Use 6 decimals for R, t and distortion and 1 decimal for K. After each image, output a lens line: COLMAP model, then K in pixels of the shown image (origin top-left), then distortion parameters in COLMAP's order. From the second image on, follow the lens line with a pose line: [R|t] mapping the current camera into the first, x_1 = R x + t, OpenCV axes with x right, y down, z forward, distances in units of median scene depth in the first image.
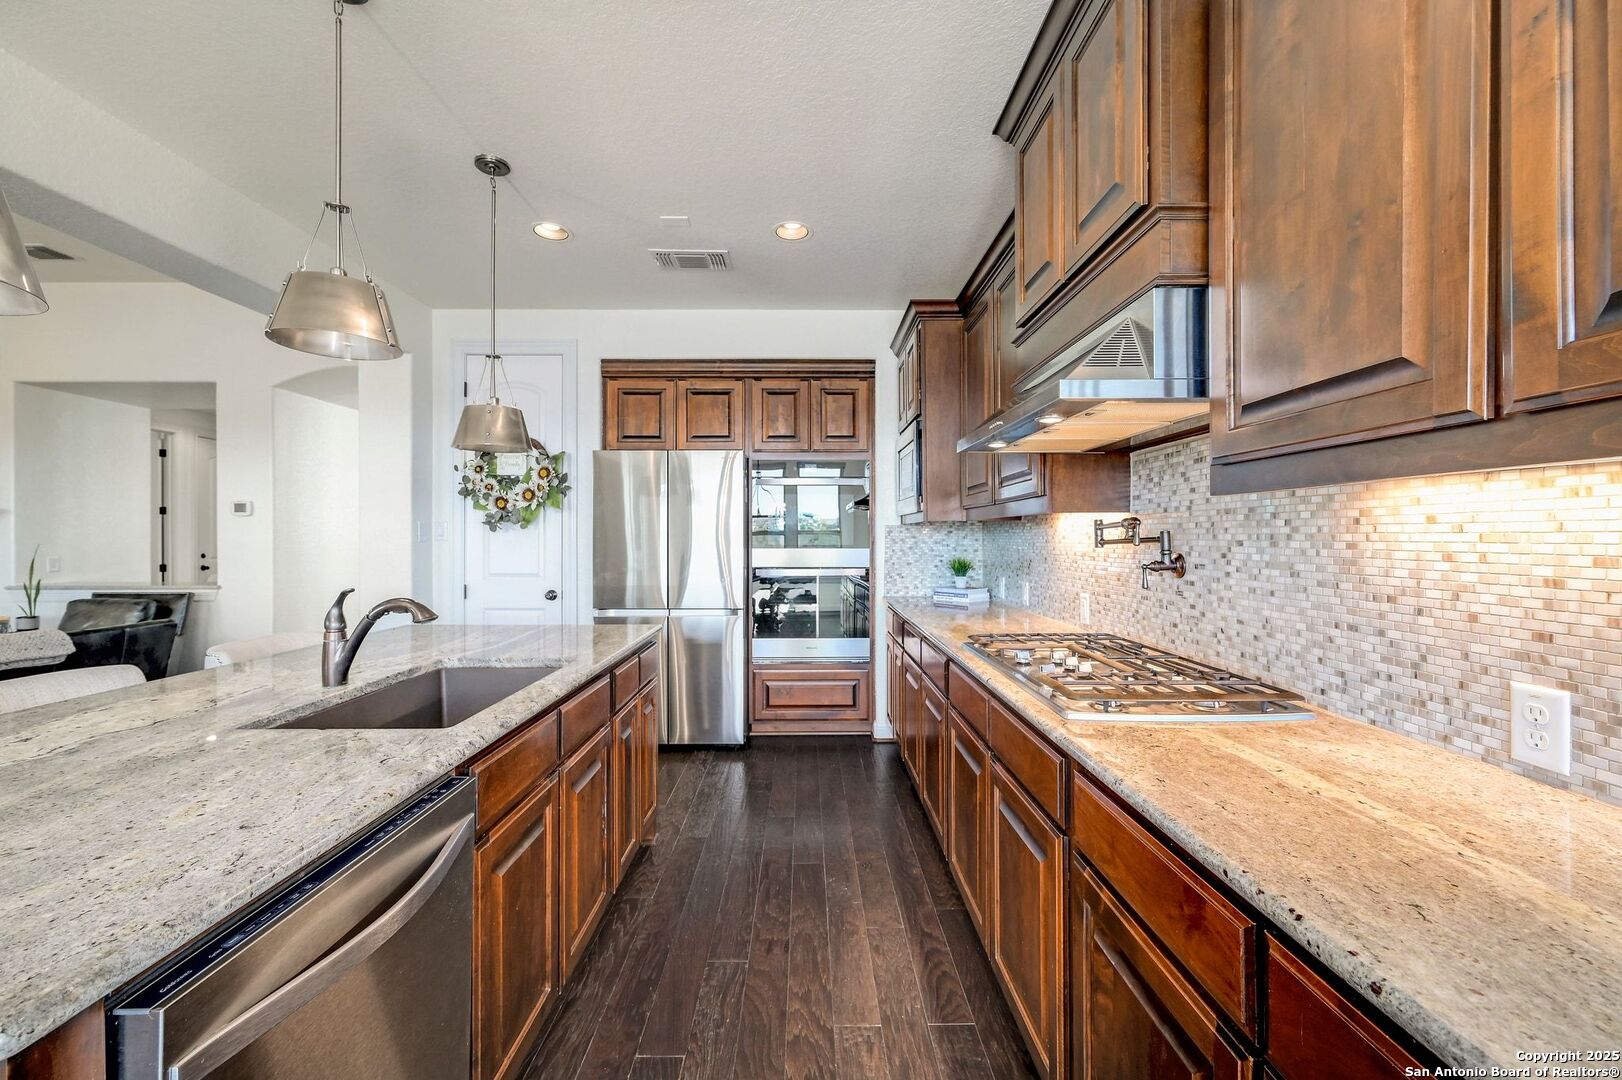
lens RADIAL K [[652.7, 0, 809.8], [0, 652.7, 540.6], [0, 0, 1]] dist [0.000079, 0.000005]
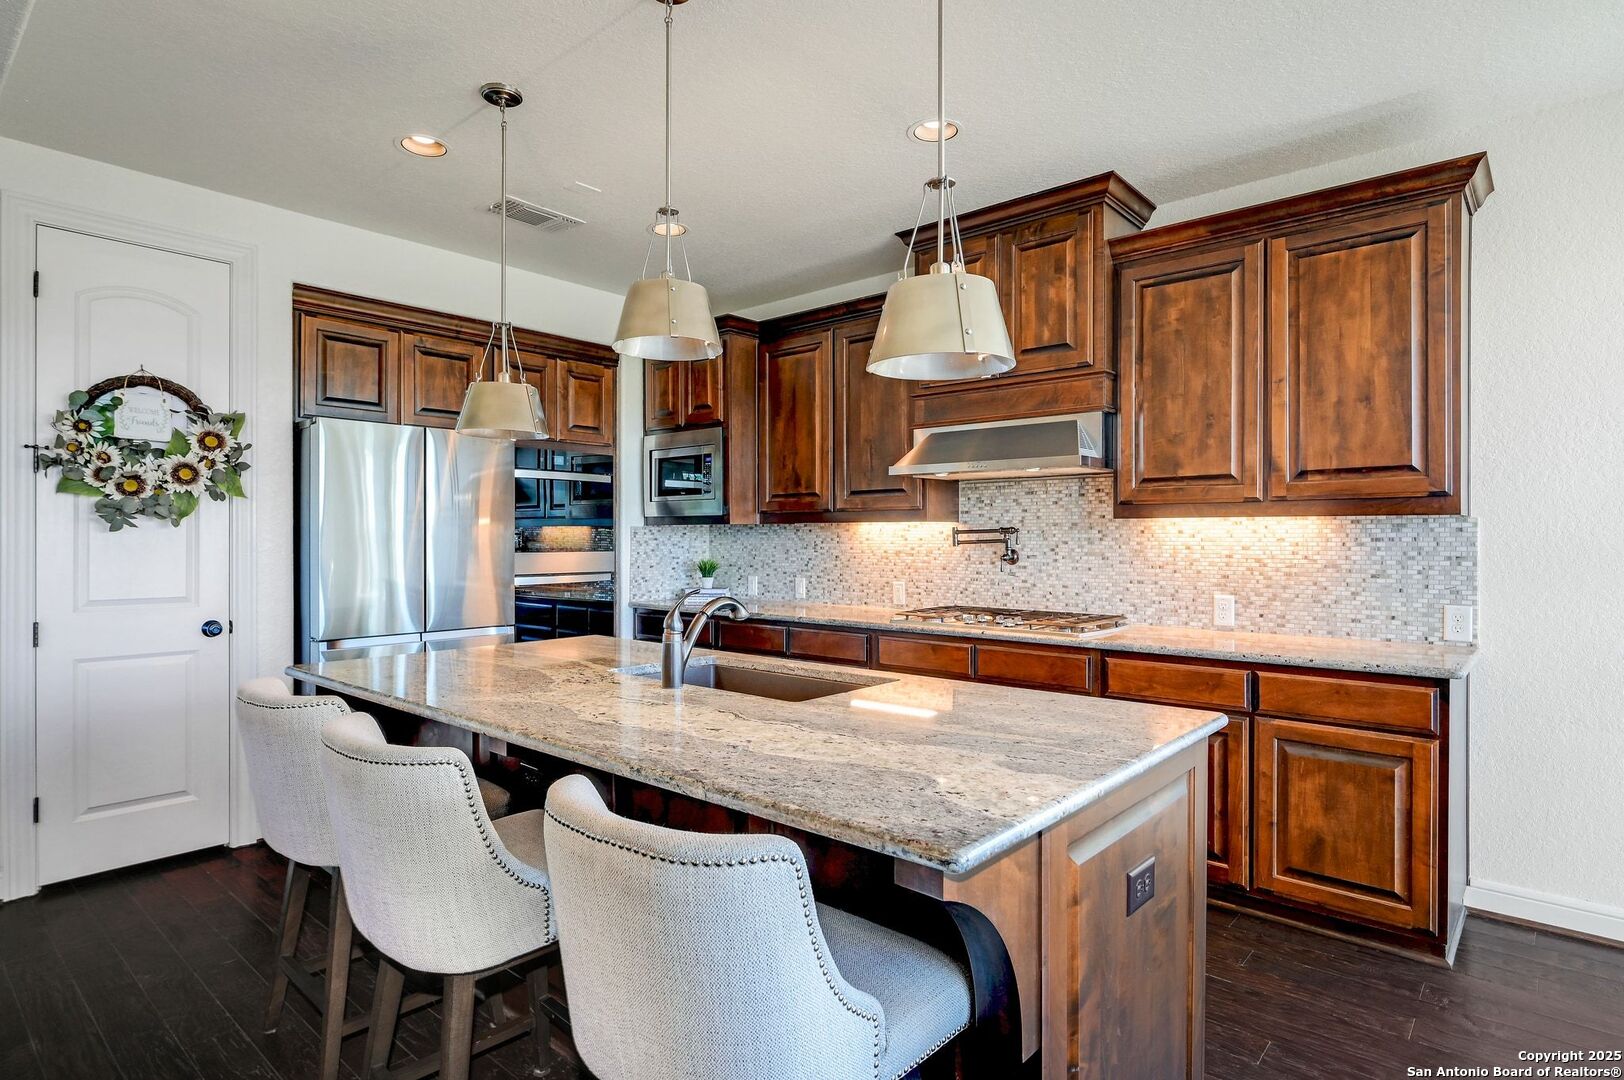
lens RADIAL K [[849.9, 0, 811.0], [0, 849.9, 544.1], [0, 0, 1]] dist [-0.008879, 0.002385]
pose [[0.663774, -0.005298, 0.747915, -1.378205], [0.004084, 0.999986, 0.003459, -0.002712], [-0.747922, 0.000758, 0.663786, -0.021434]]
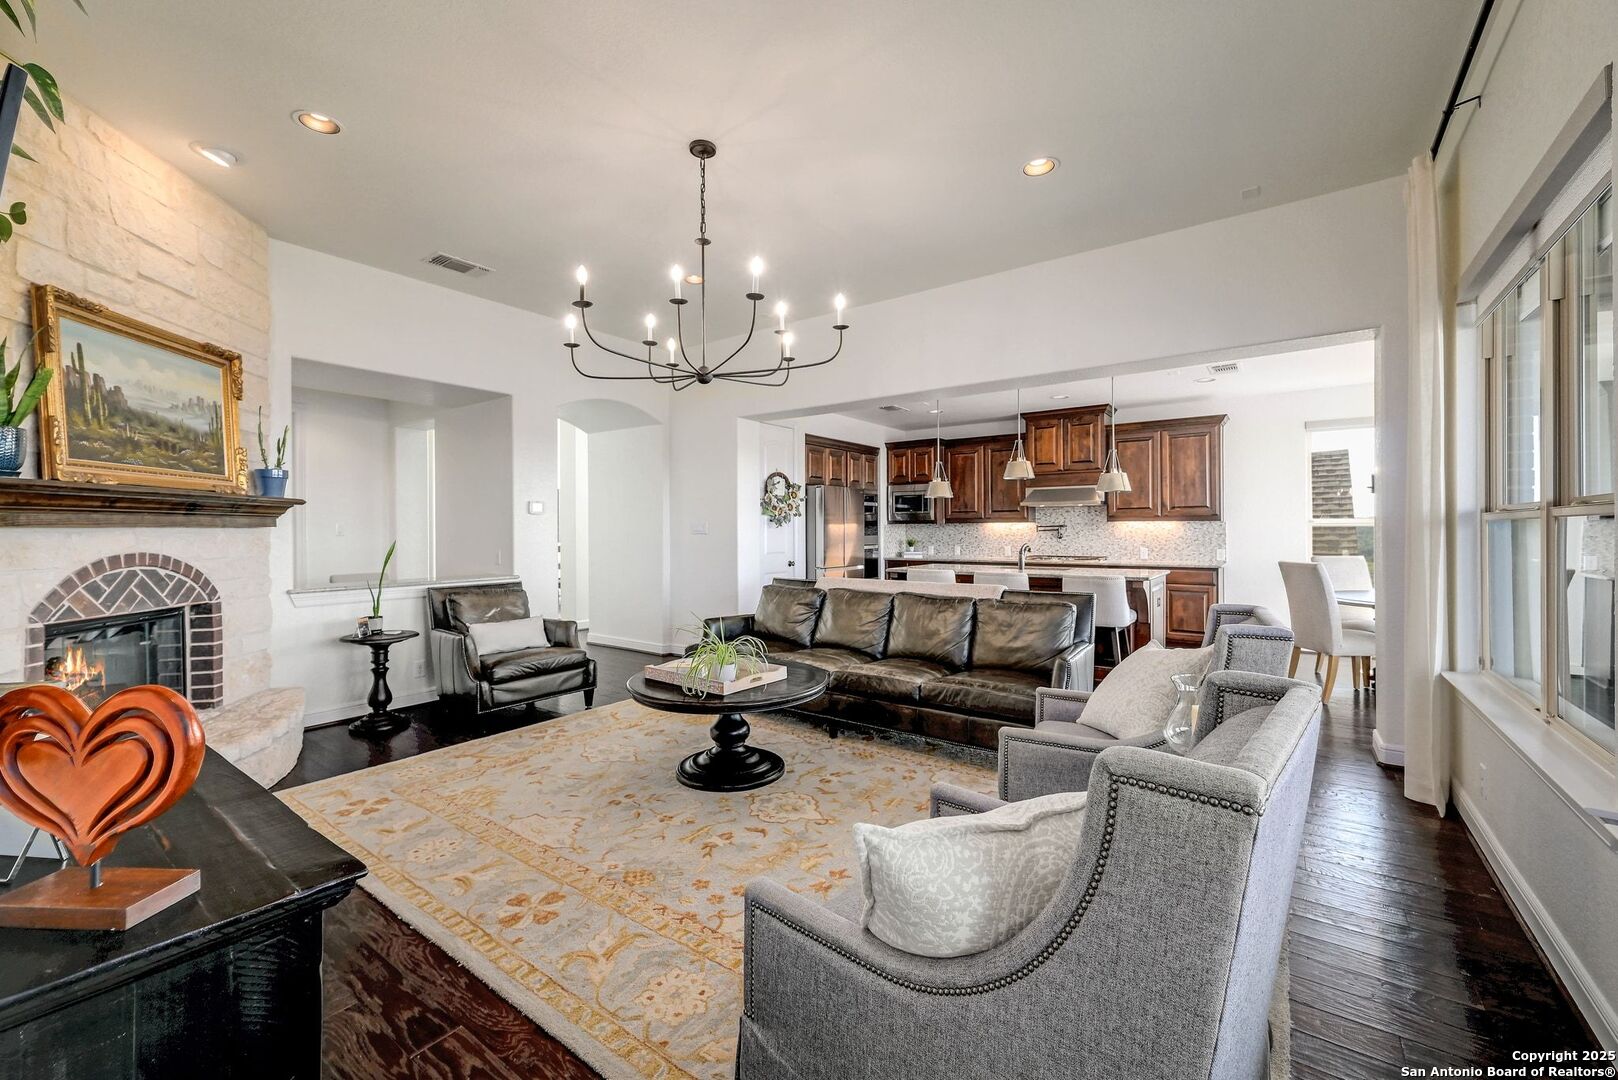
lens RADIAL K [[651.1, 0, 812.5], [0, 651.1, 531.7], [0, 0, 1]] dist [0.000079, 0.000005]
pose [[0.586589, -0.005800, 0.809864, -3.907581], [0.009672, 0.999953, 0.000156, -0.005865], [-0.809827, 0.007741, 0.586618, -0.180565]]
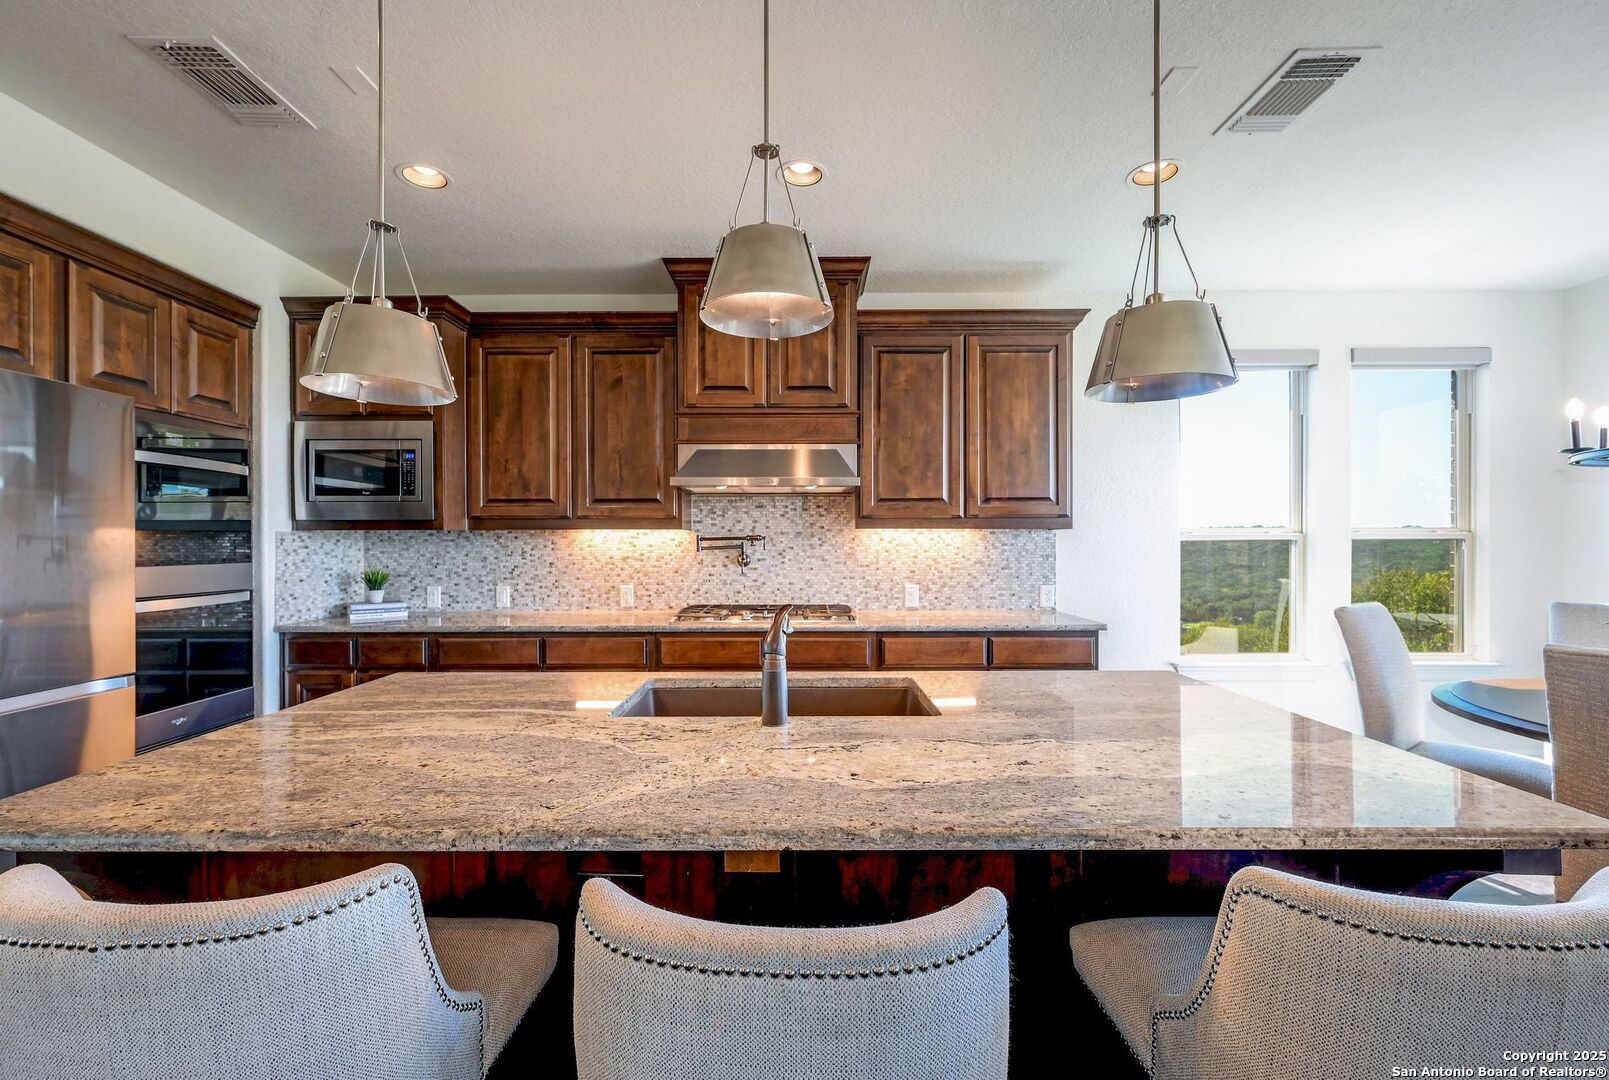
lens RADIAL K [[657.5, 0, 793.7], [0, 657.5, 541.5], [0, 0, 1]] dist [0.002207, -0.000123]
pose [[0.014755, 0.002444, 0.999888, -1.390608], [0.008620, 0.999960, -0.002571, -0.010738], [-0.999854, 0.008657, 0.014733, 0.855312]]
